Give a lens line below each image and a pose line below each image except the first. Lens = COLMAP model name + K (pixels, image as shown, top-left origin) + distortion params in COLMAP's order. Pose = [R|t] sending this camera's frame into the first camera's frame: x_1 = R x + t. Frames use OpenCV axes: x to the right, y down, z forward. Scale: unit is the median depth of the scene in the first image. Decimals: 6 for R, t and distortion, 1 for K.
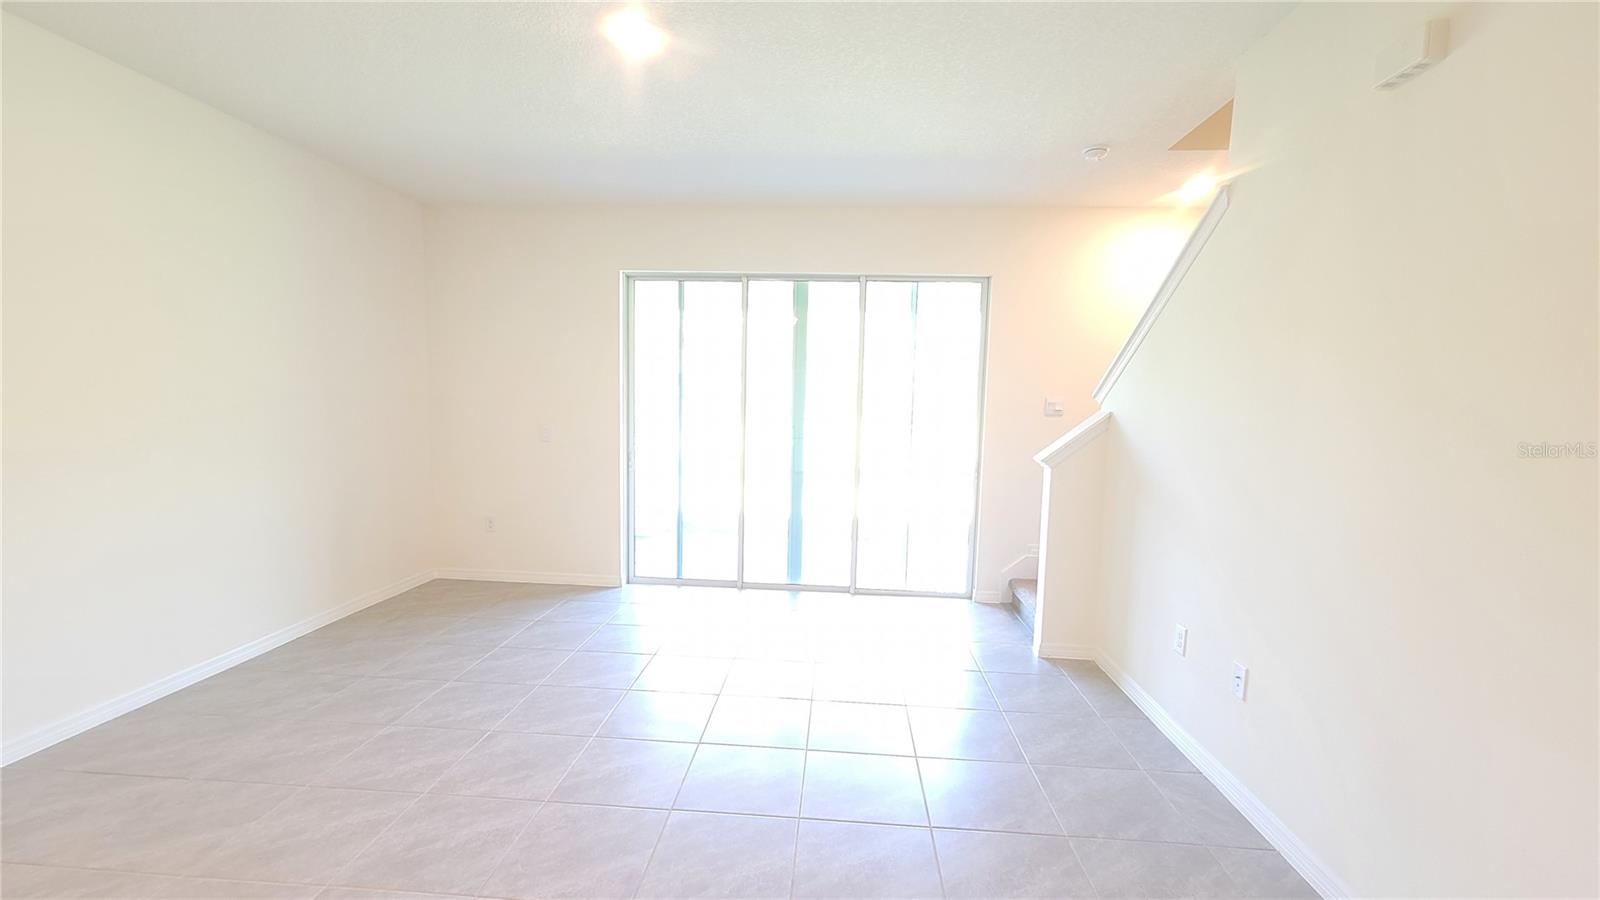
lens RADIAL K [[655.6, 0, 797.5], [0, 655.6, 471.1], [0, 0, 1]] dist [-0.004788, 0.000564]
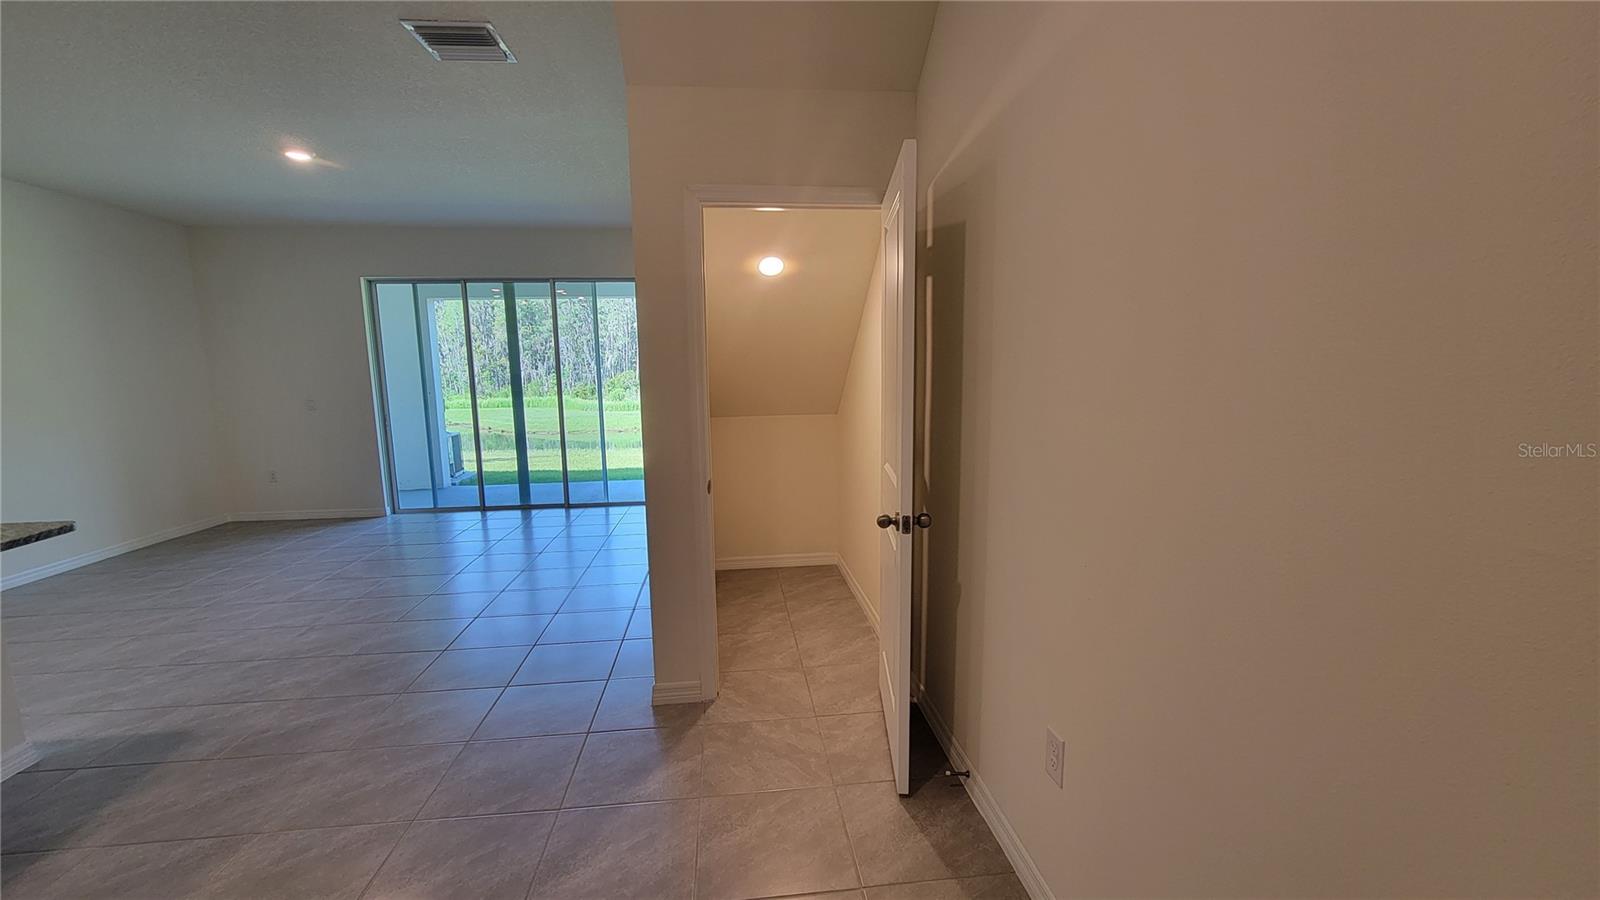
lens RADIAL K [[655.6, 0, 804.0], [0, 655.6, 473.3], [0, 0, 1]] dist [-0.004788, 0.000564]
pose [[0.982951, -0.067630, 0.170980, 0.469382], [0.059153, 0.996776, 0.054204, 0.091937], [-0.174095, -0.043166, 0.983782, -0.621854]]
